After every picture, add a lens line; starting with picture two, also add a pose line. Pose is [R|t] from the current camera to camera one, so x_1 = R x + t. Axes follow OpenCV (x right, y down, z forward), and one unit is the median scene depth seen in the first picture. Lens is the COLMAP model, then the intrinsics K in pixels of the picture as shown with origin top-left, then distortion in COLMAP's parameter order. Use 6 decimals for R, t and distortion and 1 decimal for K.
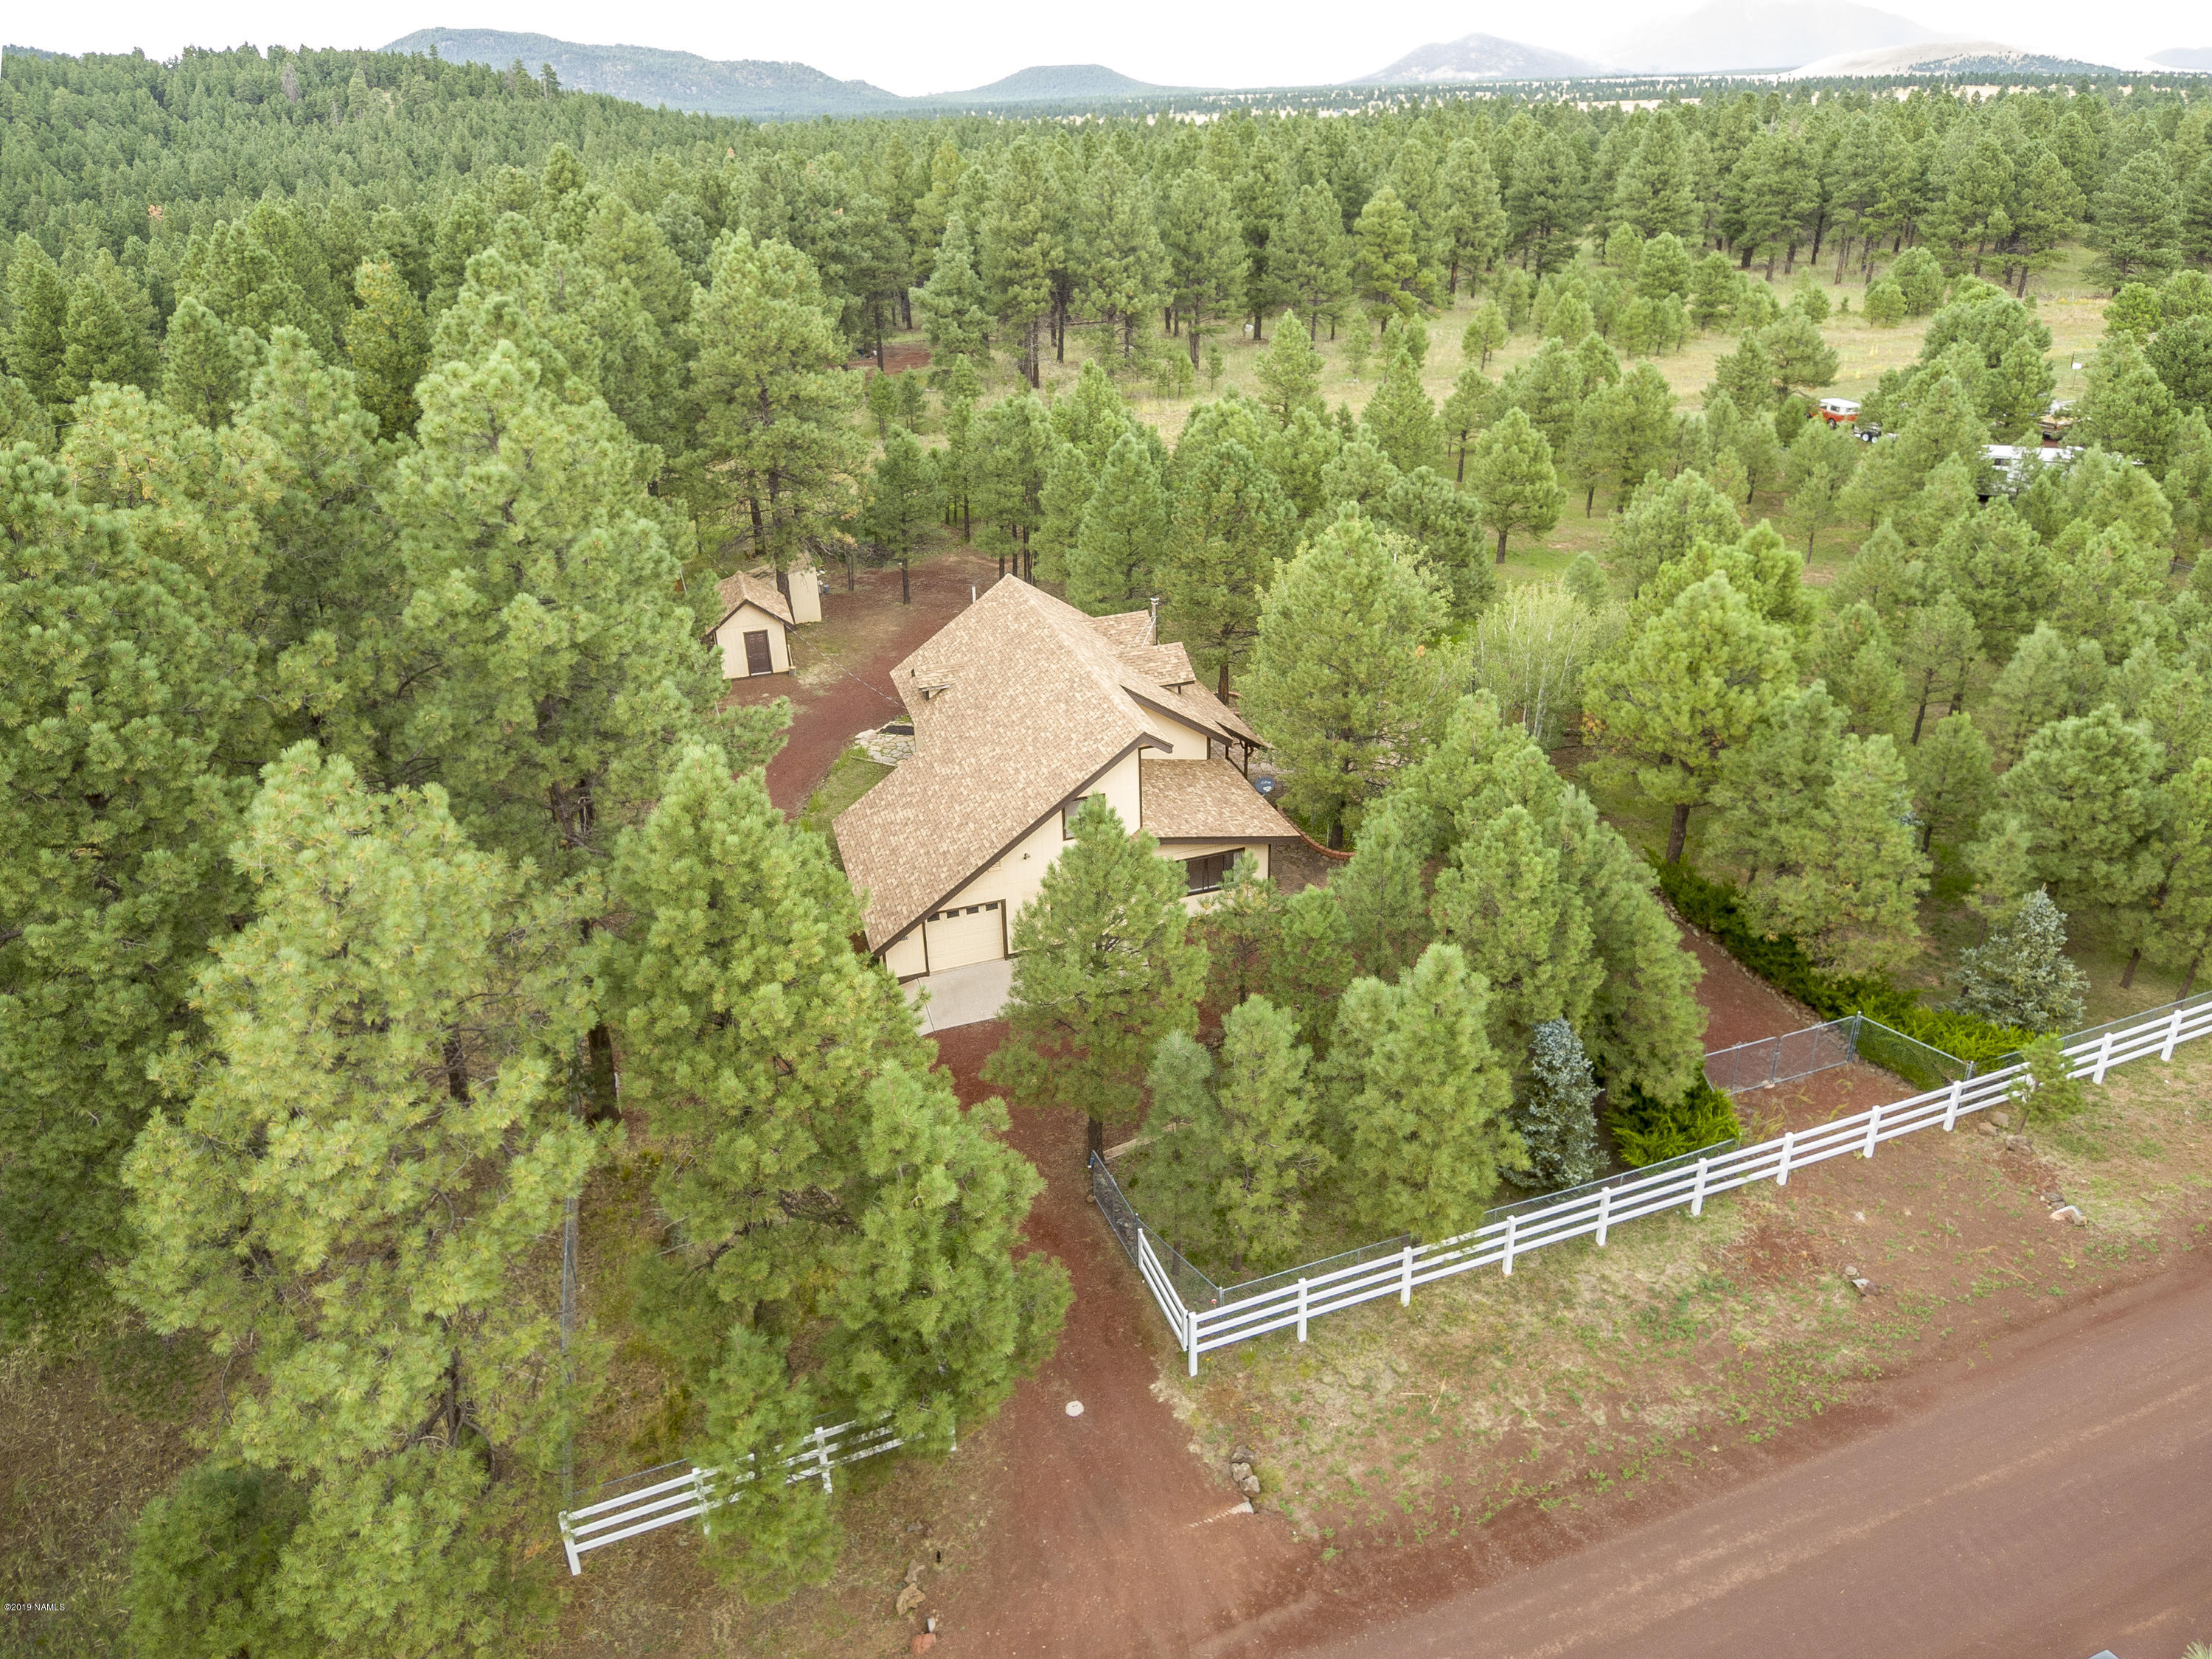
lens RADIAL K [[1861.8, 0, 1115.0], [0, 1861.8, 841.3], [0, 0, 1]] dist [0.044991, -0.117205]
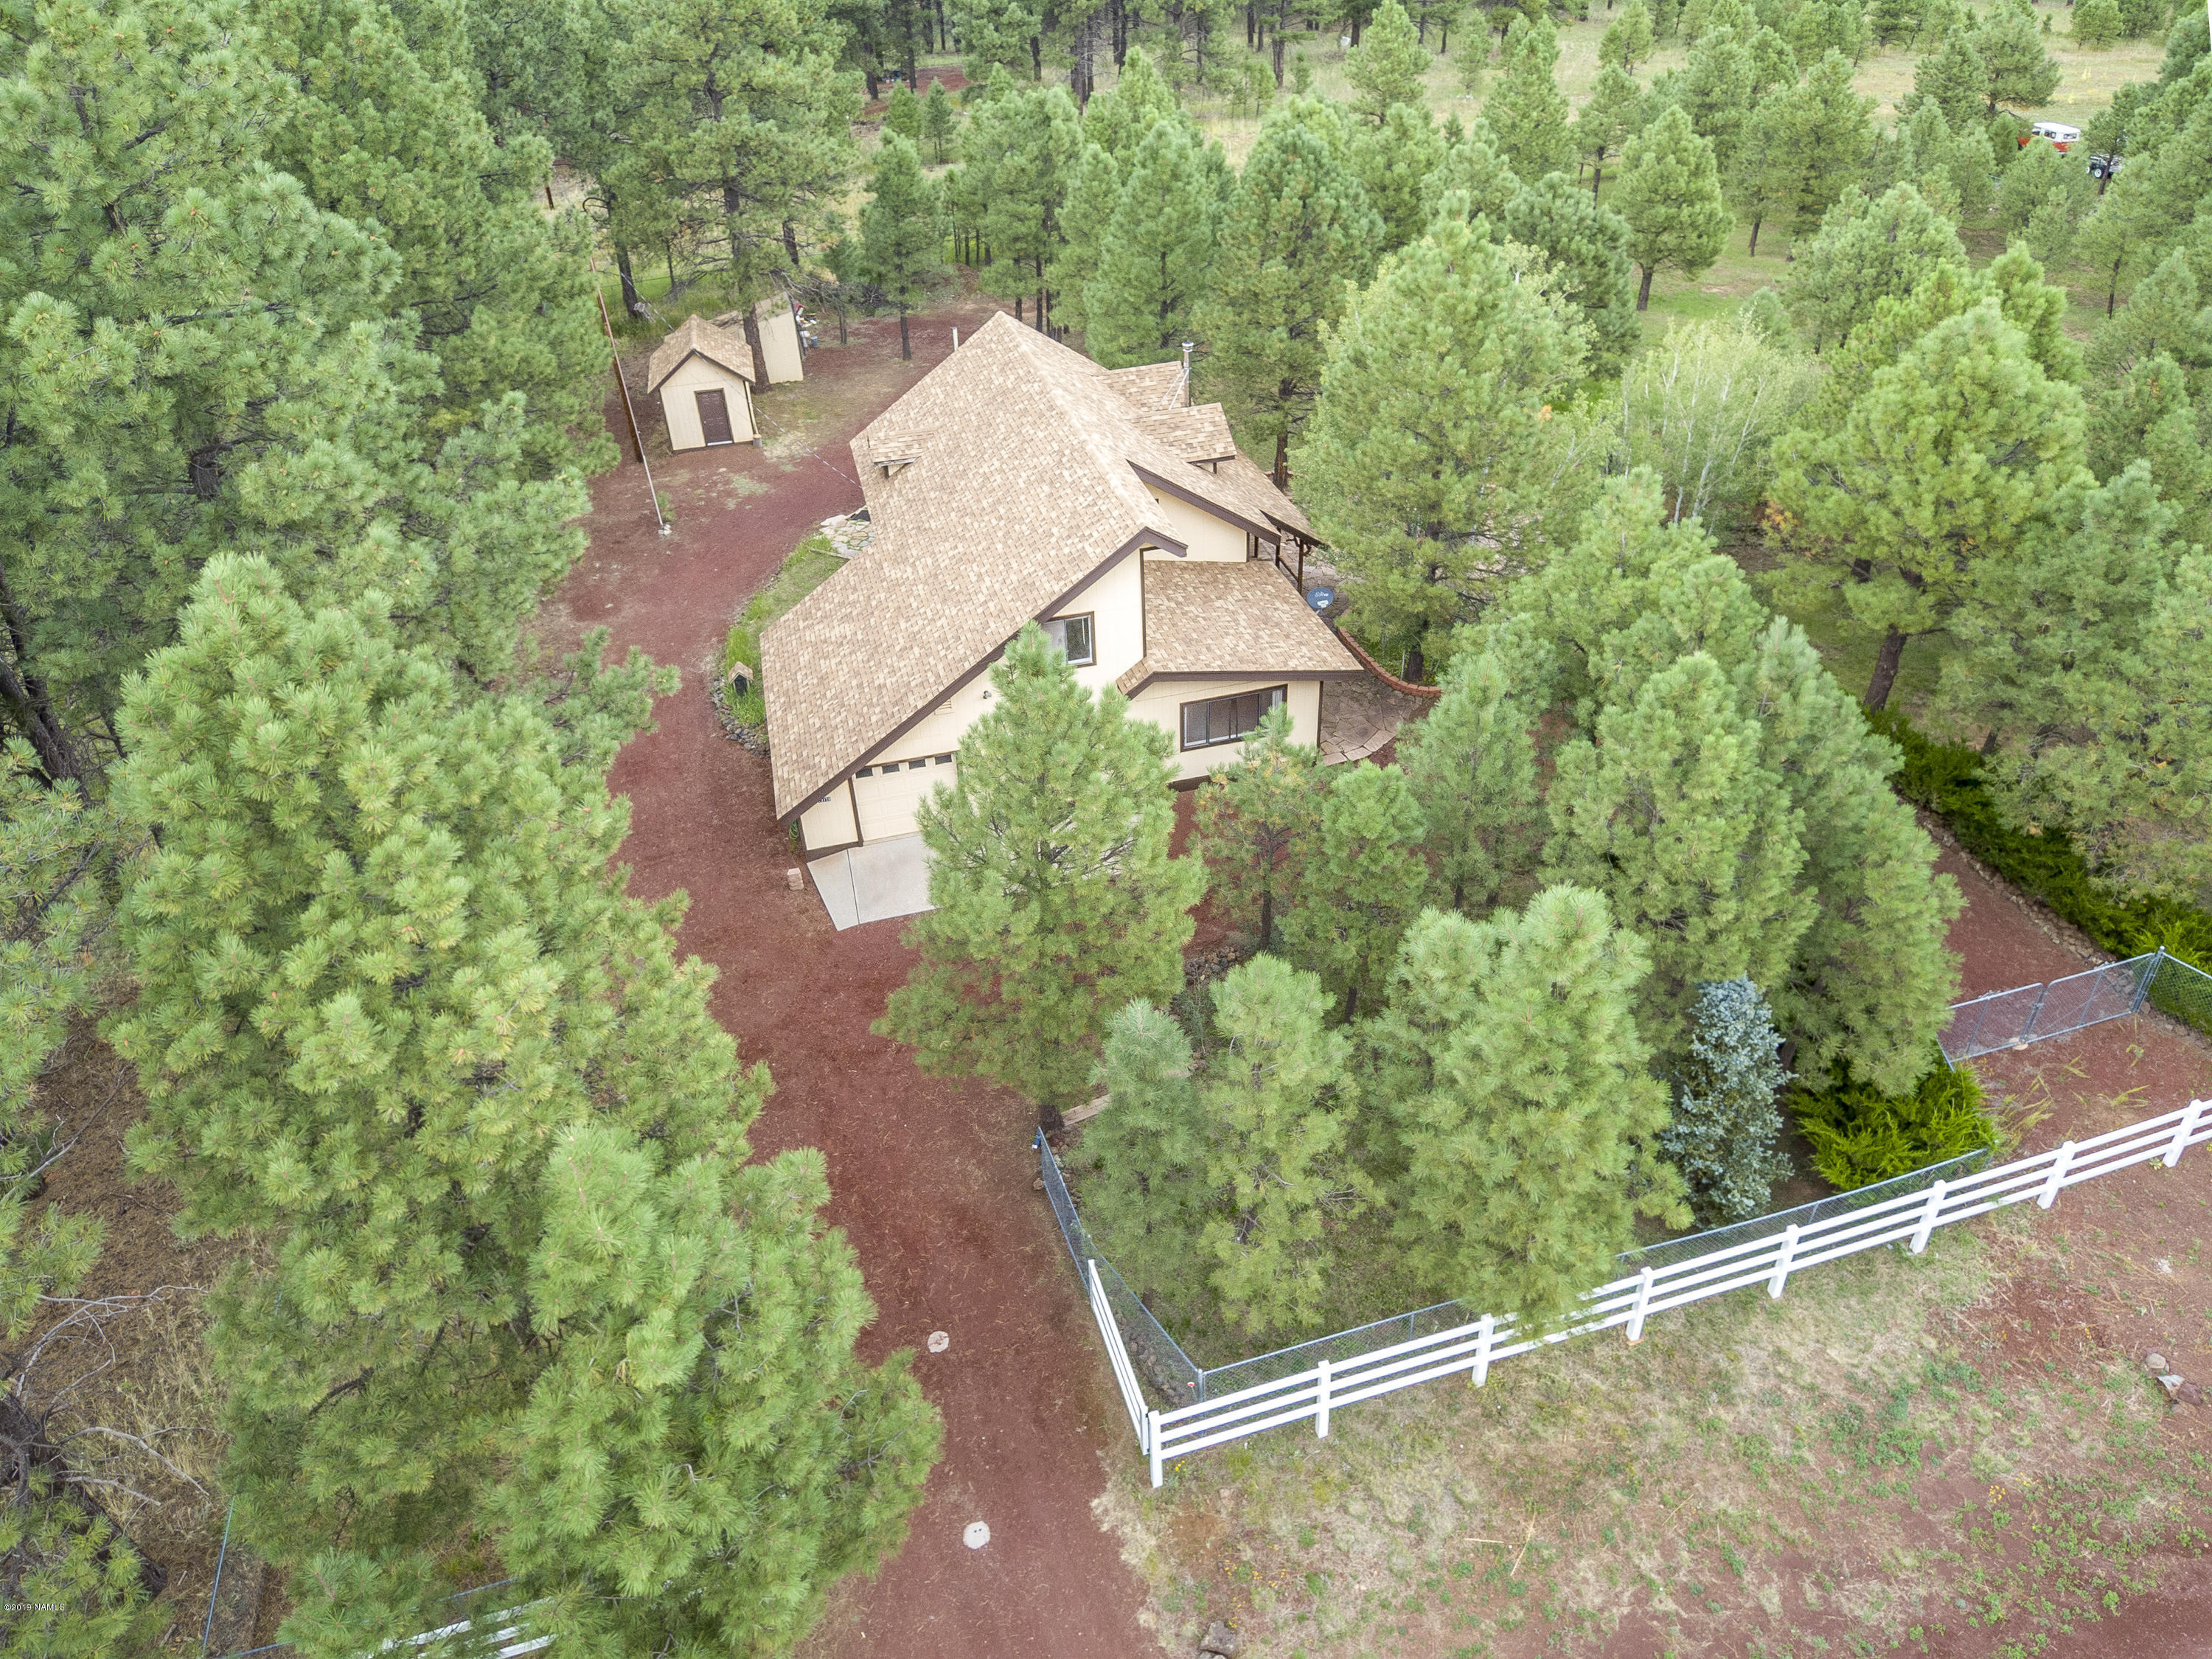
lens RADIAL K [[1861.8, 0, 984.9], [0, 1861.8, 888.4], [0, 0, 1]] dist [0.044991, -0.117205]
pose [[0.993871, 0.031403, -0.105993, 0.034475], [-0.016320, 0.989977, 0.140281, -0.020029], [0.109336, -0.137691, 0.984422, 0.267882]]
